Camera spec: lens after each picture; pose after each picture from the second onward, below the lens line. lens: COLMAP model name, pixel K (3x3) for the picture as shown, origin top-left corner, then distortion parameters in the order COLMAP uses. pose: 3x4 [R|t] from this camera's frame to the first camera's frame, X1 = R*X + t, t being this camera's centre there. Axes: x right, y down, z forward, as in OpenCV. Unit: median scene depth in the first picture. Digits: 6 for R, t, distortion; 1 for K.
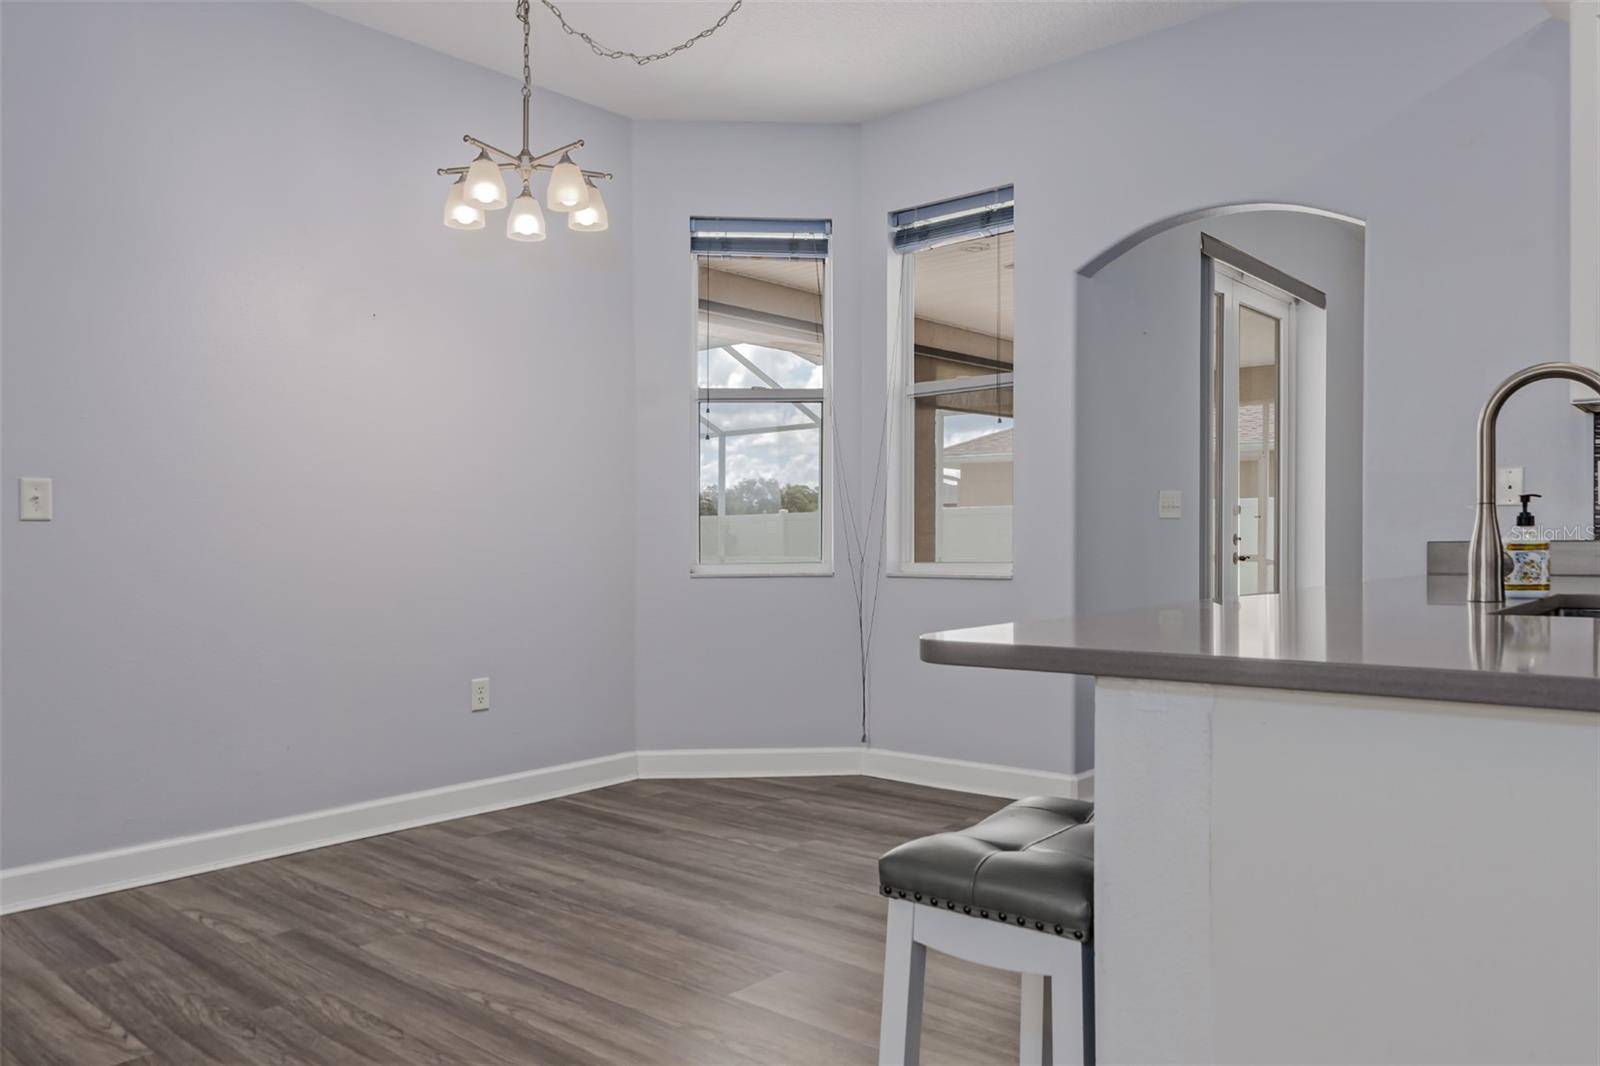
lens RADIAL K [[1148.2, 0, 818.1], [0, 1148.2, 567.4], [0, 0, 1]] dist [-0.010799, 0.005285]
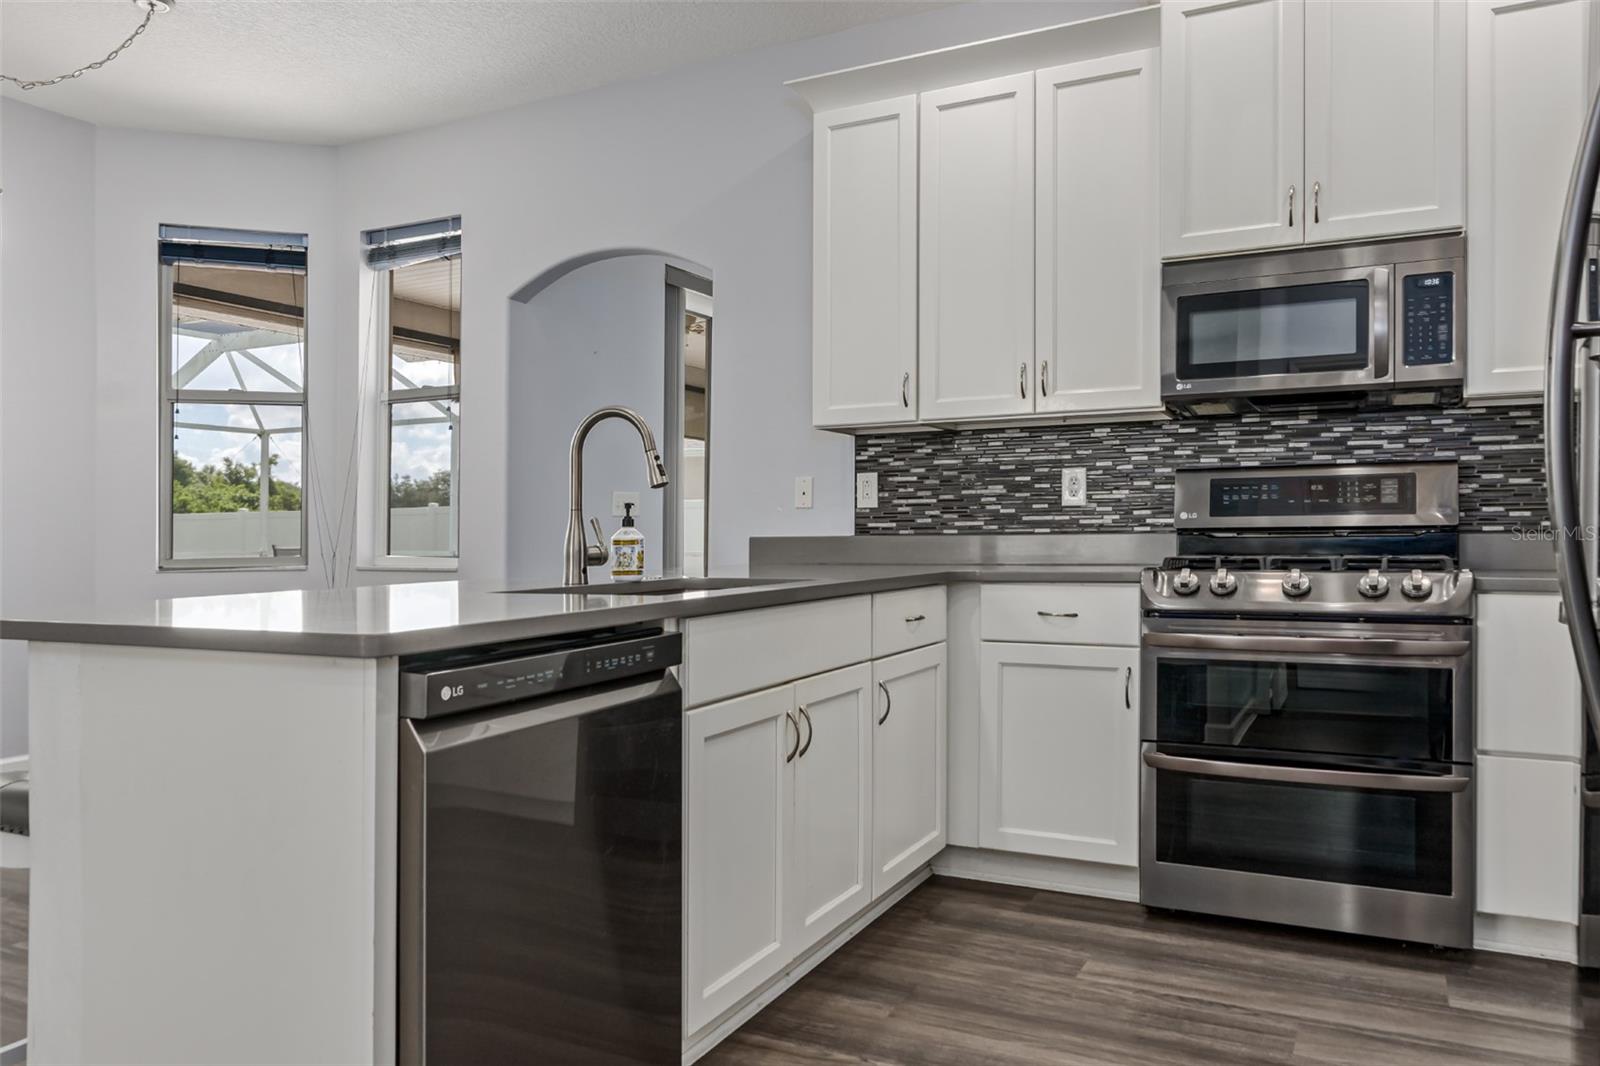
lens RADIAL K [[1148.2, 0, 809.1], [0, 1148.2, 530.4], [0, 0, 1]] dist [-0.010799, 0.005285]
pose [[0.968651, -0.000772, 0.248422, 0.206980], [0.007492, 0.999631, -0.026106, 0.001811], [-0.248311, 0.027149, 0.968300, -0.140023]]
